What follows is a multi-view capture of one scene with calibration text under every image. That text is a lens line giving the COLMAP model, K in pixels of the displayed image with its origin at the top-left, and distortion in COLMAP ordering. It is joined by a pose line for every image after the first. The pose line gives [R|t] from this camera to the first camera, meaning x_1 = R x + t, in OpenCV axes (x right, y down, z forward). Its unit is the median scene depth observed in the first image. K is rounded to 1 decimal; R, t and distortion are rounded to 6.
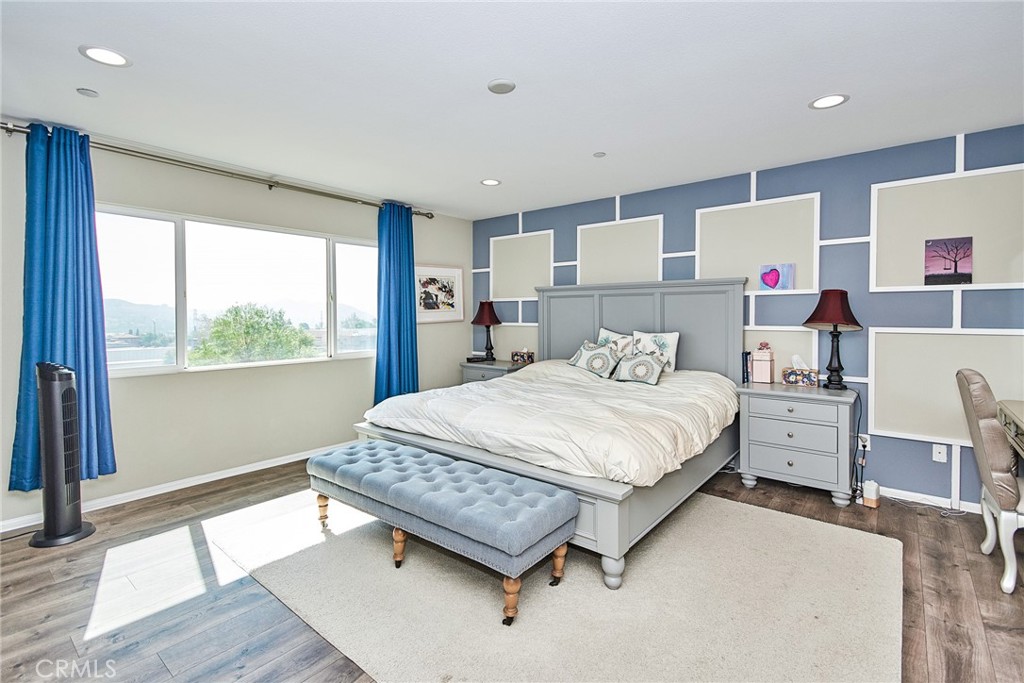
lens RADIAL K [[457.0, 0, 512.3], [0, 457.0, 325.1], [0, 0, 1]] dist [0.013071, -0.005106]
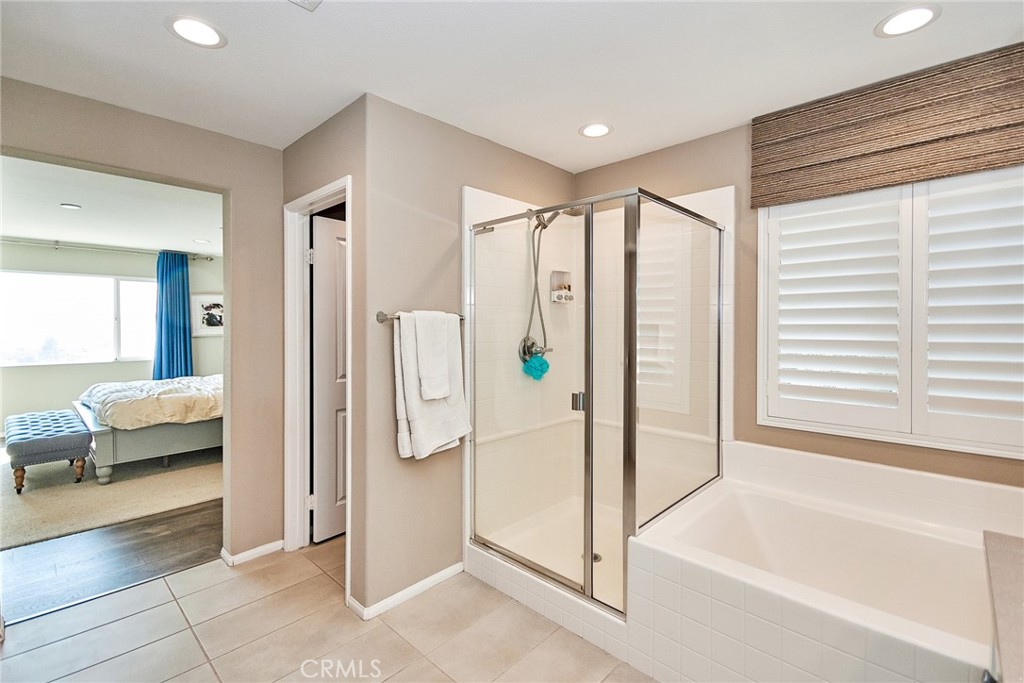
lens RADIAL K [[457.0, 0, 512.0], [0, 457.0, 336.2], [0, 0, 1]] dist [0.013071, -0.005106]
pose [[0.995460, 0.015368, -0.093931, 0.990560], [-0.017118, 0.999694, -0.017856, 0.005837], [0.093628, 0.019383, 0.995419, -0.349783]]
